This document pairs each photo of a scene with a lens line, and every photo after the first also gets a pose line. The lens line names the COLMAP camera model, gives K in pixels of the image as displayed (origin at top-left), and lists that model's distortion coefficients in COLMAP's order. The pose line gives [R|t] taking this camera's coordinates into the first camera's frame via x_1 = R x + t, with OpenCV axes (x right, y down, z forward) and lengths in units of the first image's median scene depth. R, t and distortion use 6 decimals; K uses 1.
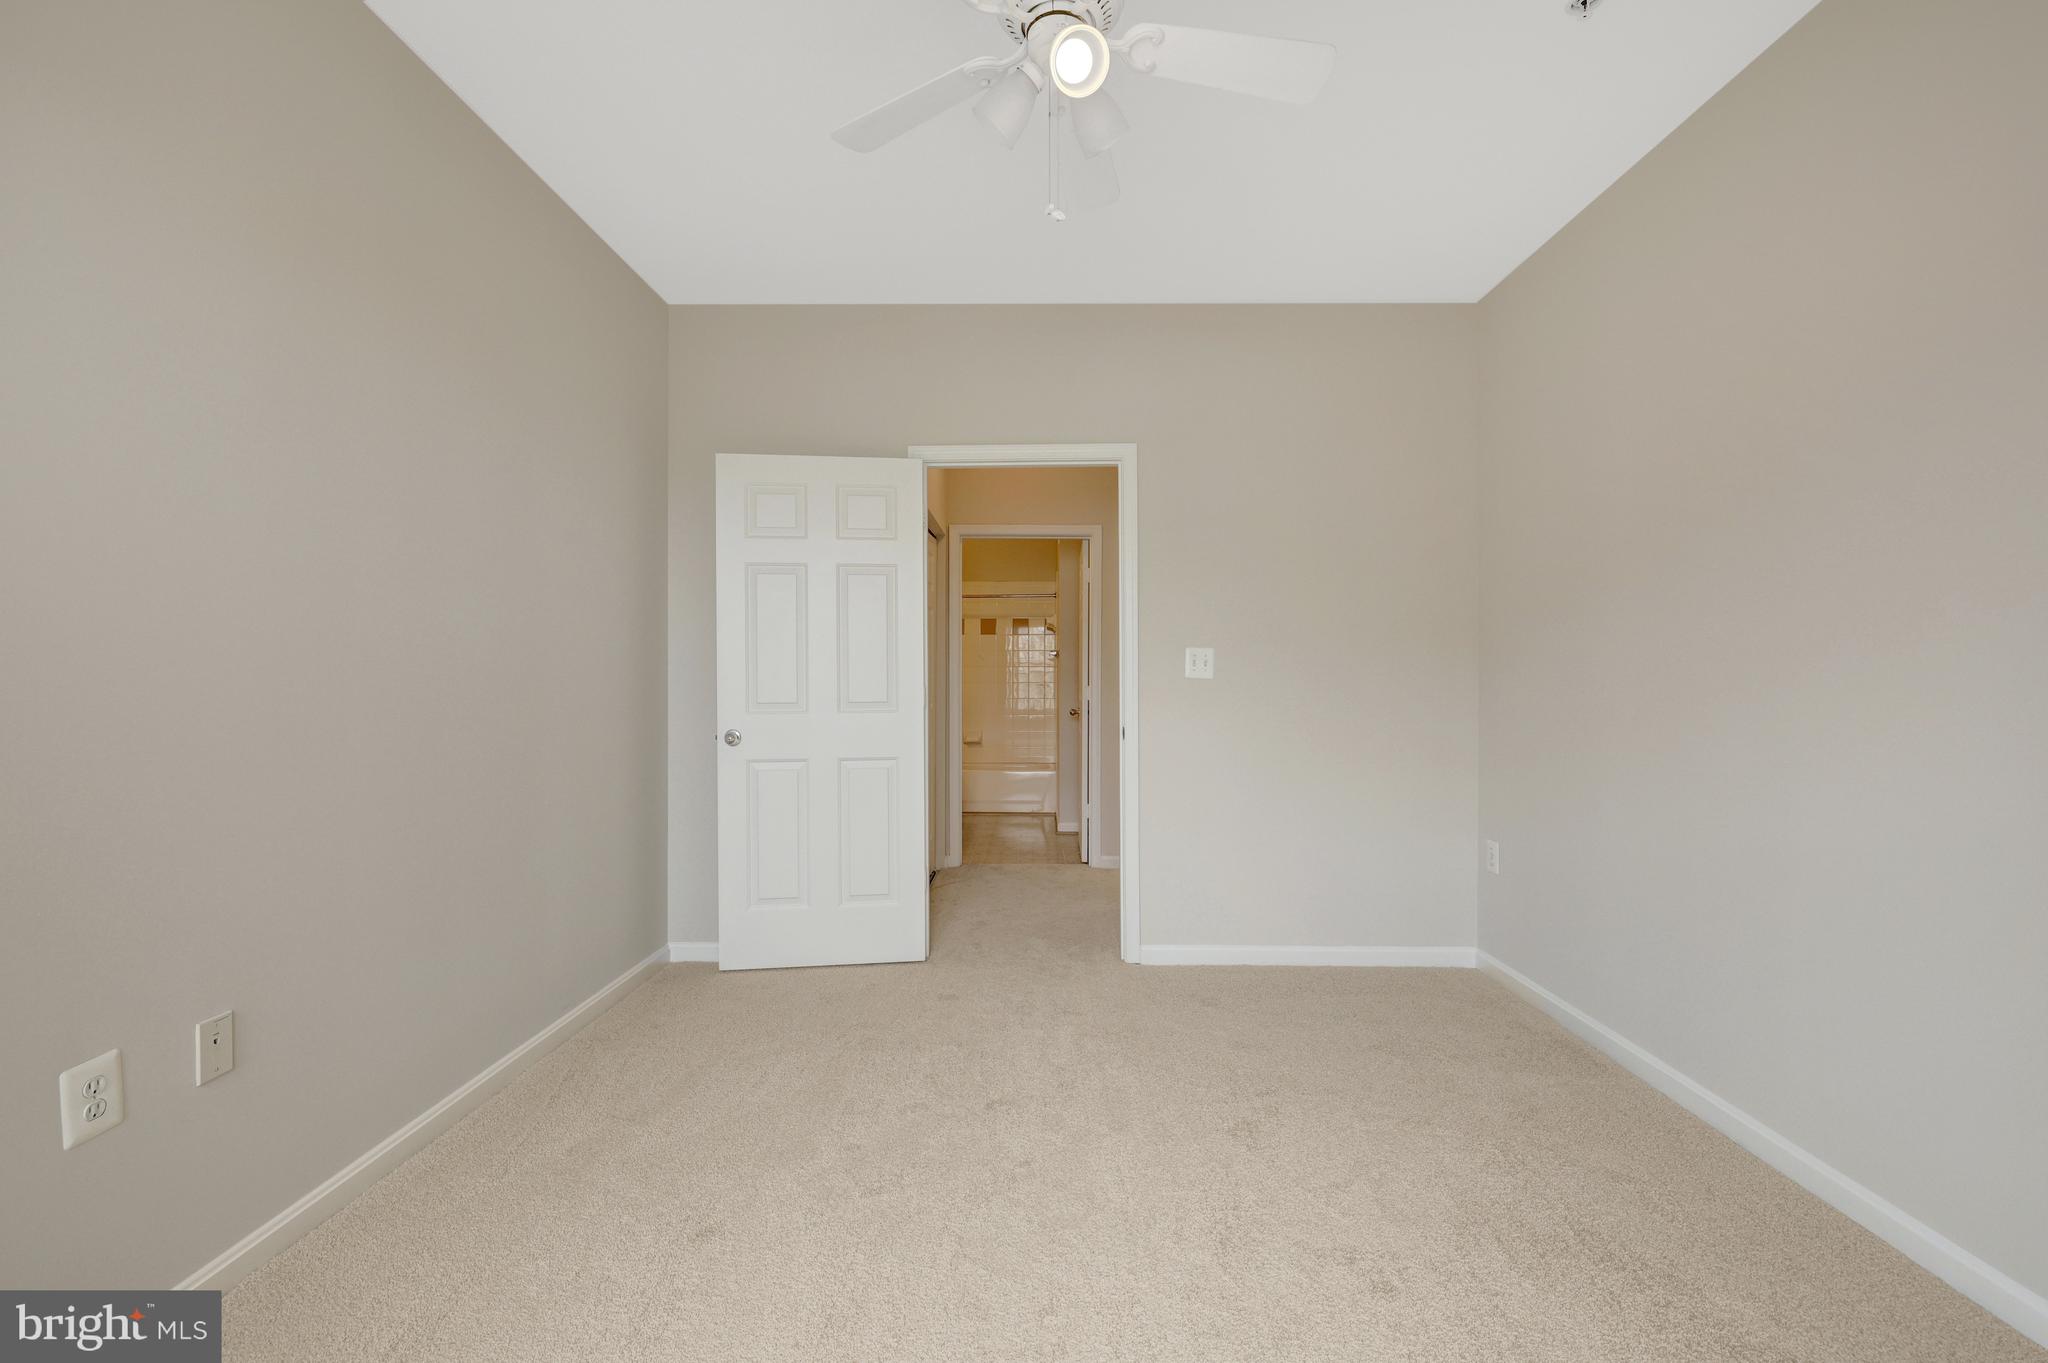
lens RADIAL K [[869.5, 0, 1022.1], [0, 869.5, 671.7], [0, 0, 1]] dist [0.000009, 0.000482]
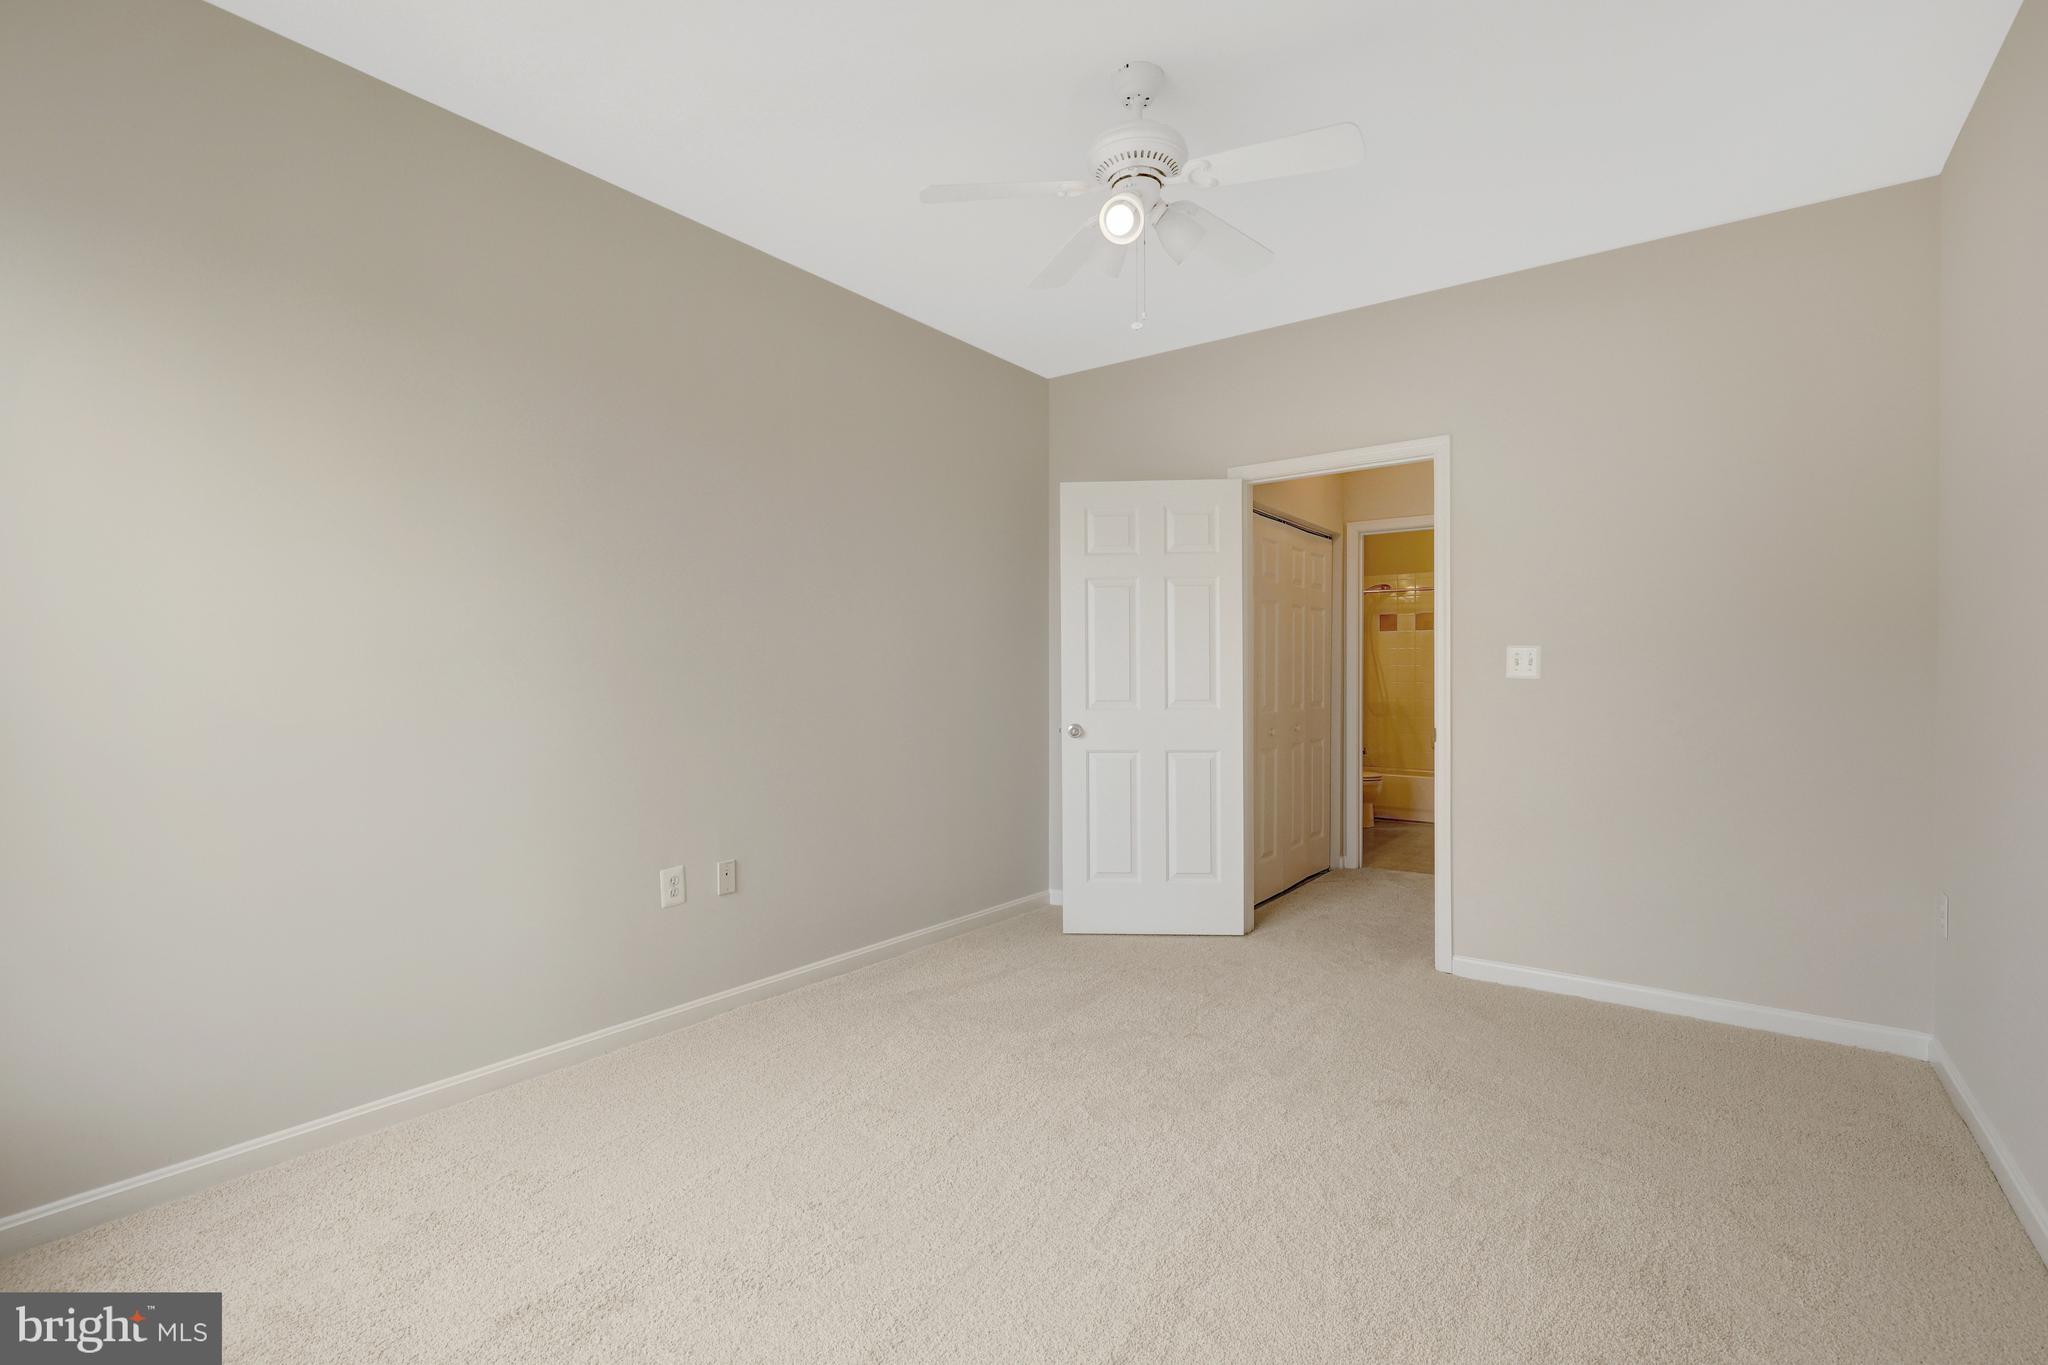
lens RADIAL K [[927.5, 0, 1019.2], [0, 927.5, 674.5], [0, 0, 1]] dist [-0.001756, -0.000850]
pose [[0.814624, -0.000221, -0.579989, 0.341192], [0.003110, 0.999987, 0.003987, -0.002504], [0.579980, -0.005051, 0.814615, -0.115325]]
